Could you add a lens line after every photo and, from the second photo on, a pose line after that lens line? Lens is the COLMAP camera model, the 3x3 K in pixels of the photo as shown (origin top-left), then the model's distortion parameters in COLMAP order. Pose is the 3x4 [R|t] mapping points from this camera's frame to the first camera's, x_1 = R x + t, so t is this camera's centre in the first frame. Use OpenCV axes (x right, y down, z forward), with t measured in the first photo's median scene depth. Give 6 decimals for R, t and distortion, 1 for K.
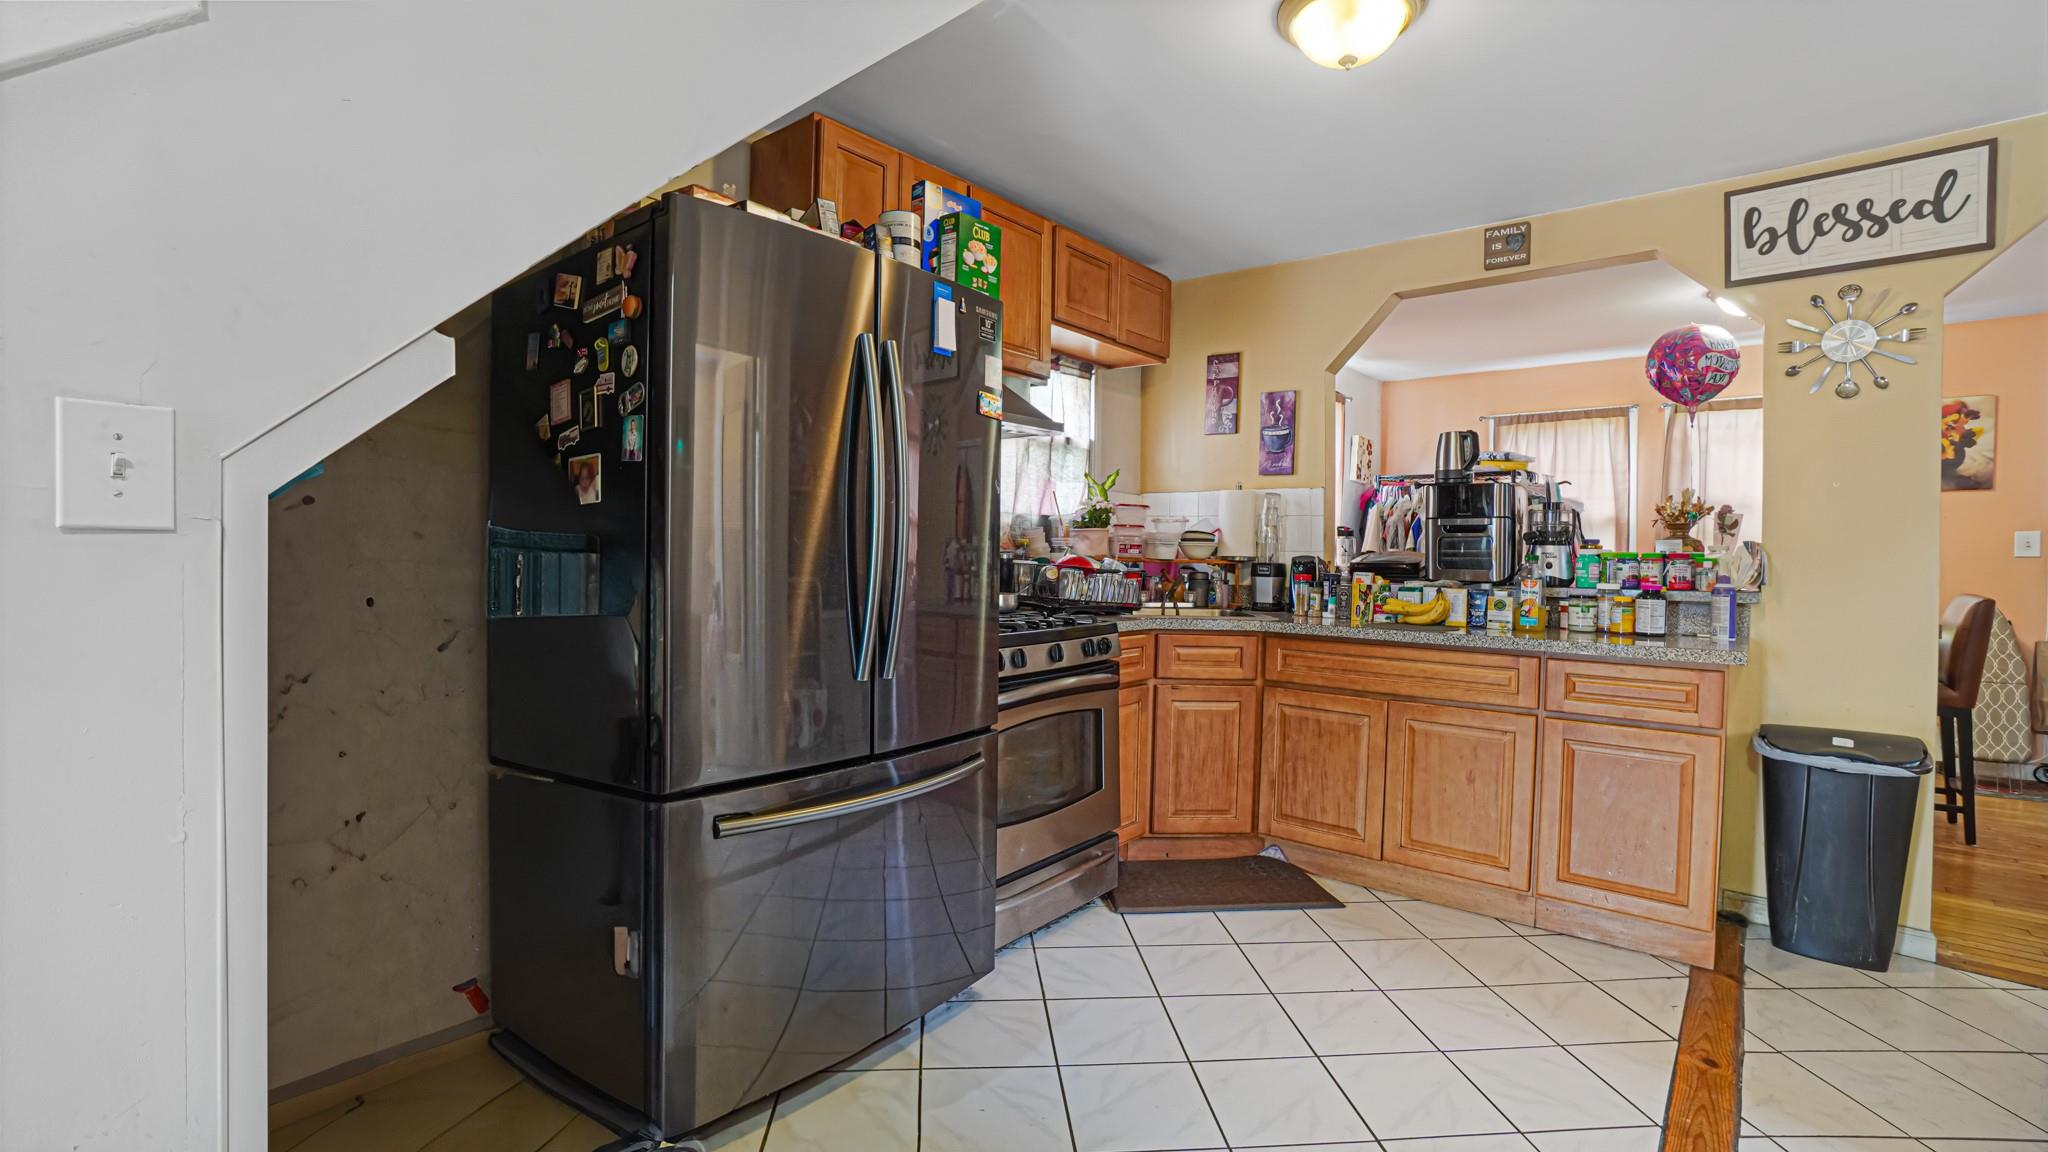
lens RADIAL K [[905.0, 0, 1019.2], [0, 905.0, 560.8], [0, 0, 1]] dist [-0.058739, 0.021795]
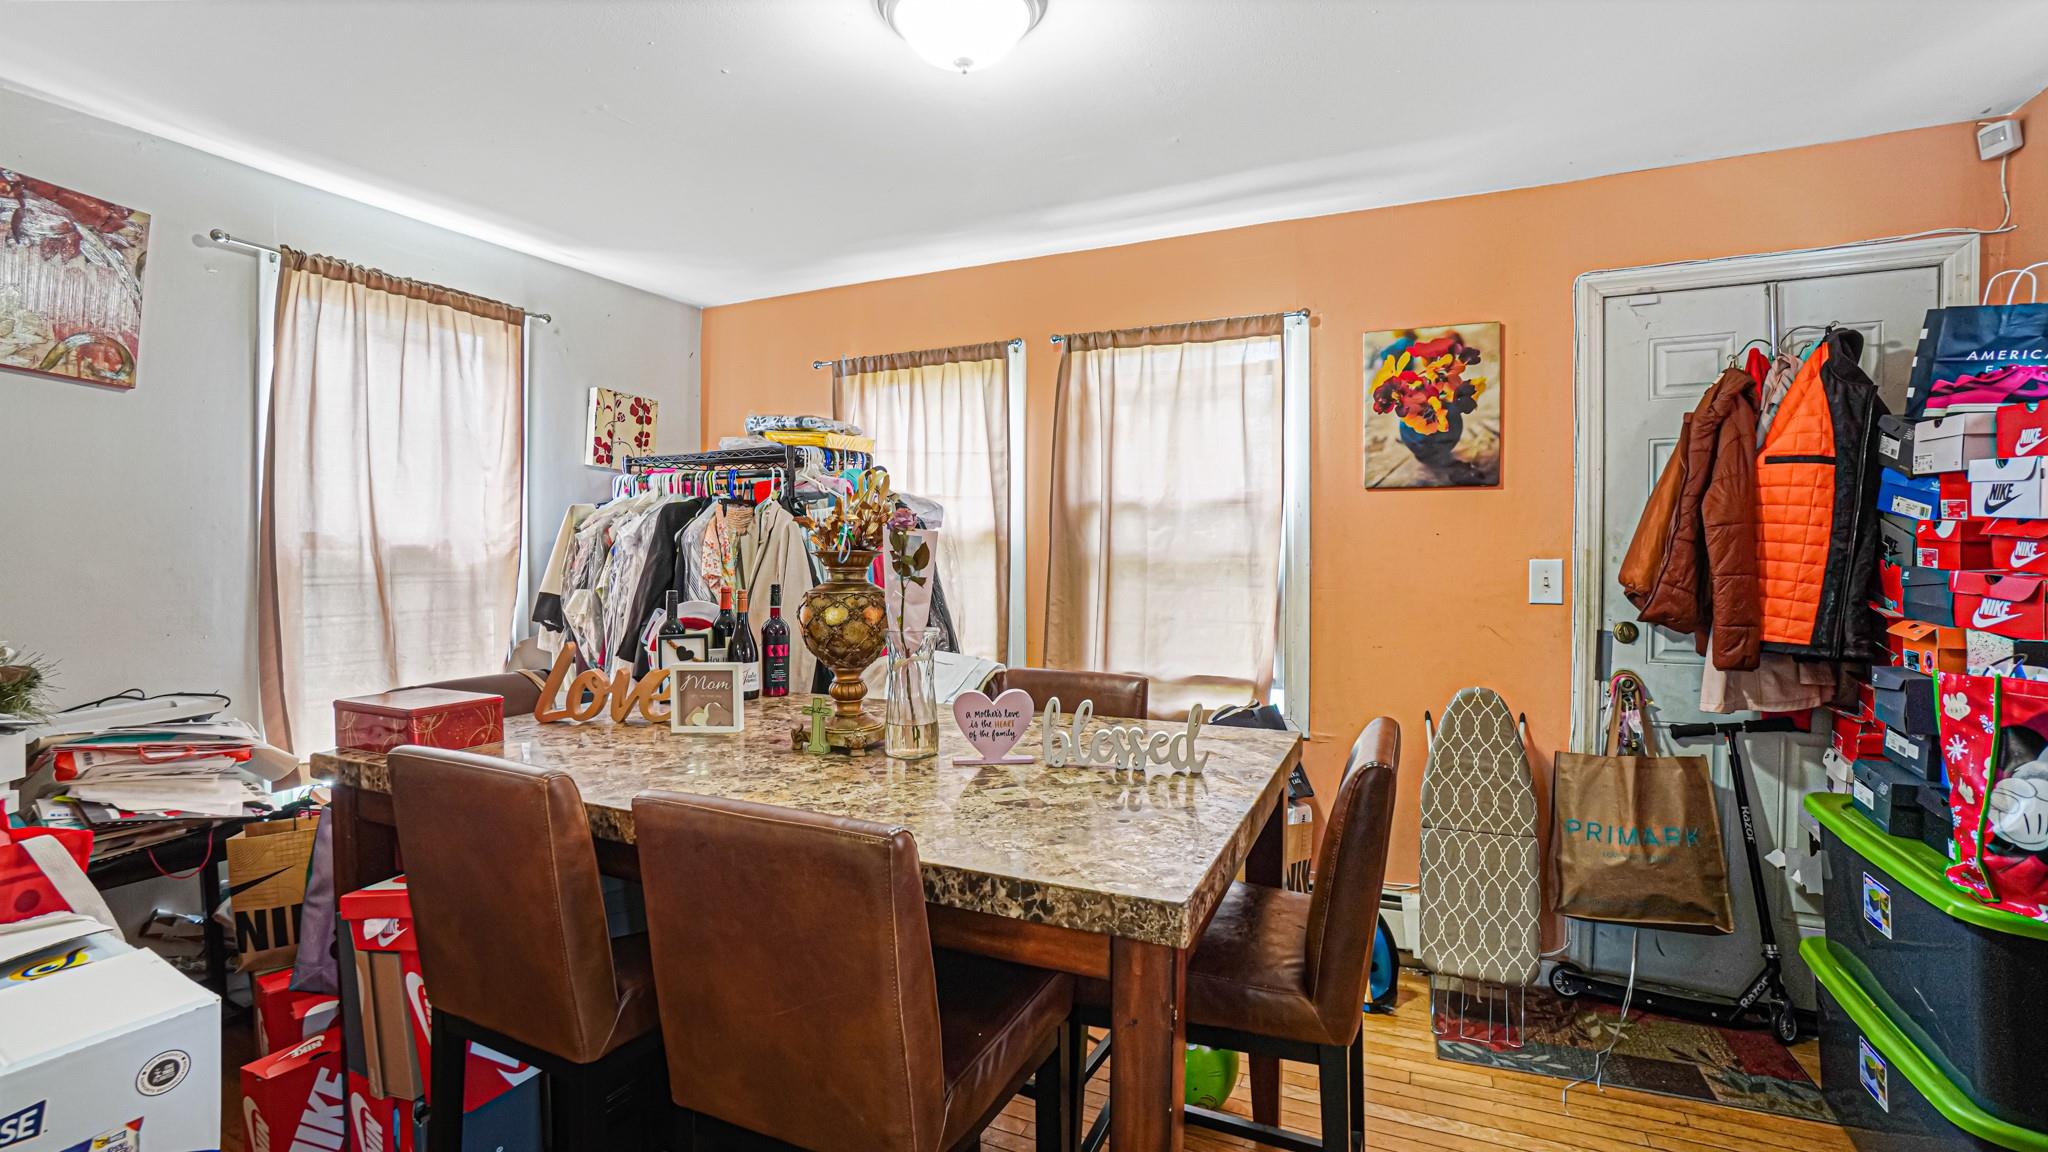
lens RADIAL K [[905.0, 0, 1019.2], [0, 905.0, 560.8], [0, 0, 1]] dist [-0.058739, 0.021795]
pose [[0.968952, -0.006750, 0.247155, 0.659174], [0.007050, 0.999975, -0.000328, -0.034324], [-0.247147, 0.002060, 0.968976, 0.502040]]
